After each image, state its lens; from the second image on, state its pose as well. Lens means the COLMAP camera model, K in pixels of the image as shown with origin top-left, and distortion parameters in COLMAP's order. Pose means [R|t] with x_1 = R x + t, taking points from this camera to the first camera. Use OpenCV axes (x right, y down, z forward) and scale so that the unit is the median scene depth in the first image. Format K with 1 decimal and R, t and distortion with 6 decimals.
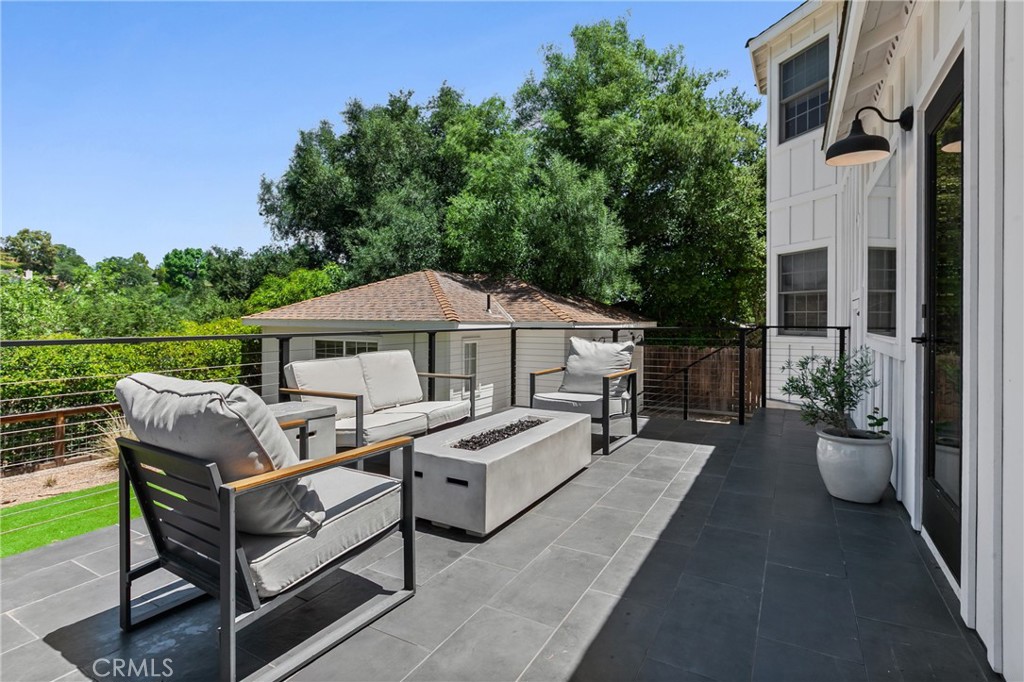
lens RADIAL K [[490.9, 0, 512.0], [0, 490.9, 322.4], [0, 0, 1]] dist [0.000773, 0.000137]
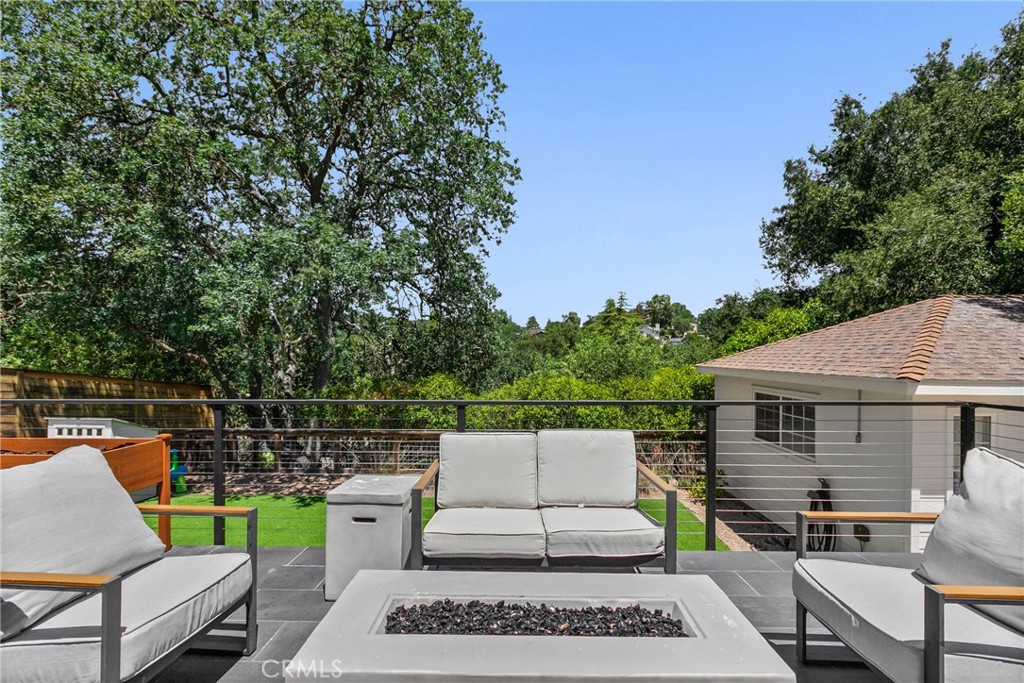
lens RADIAL K [[465.1, 0, 512.0], [0, 465.1, 341.5], [0, 0, 1]] dist [0.000418, 0.000101]
pose [[0.457476, -0.034201, -0.888564, 0.091396], [-0.001309, 0.999233, -0.039135, -0.013400], [0.889221, 0.019066, 0.457081, 0.151307]]
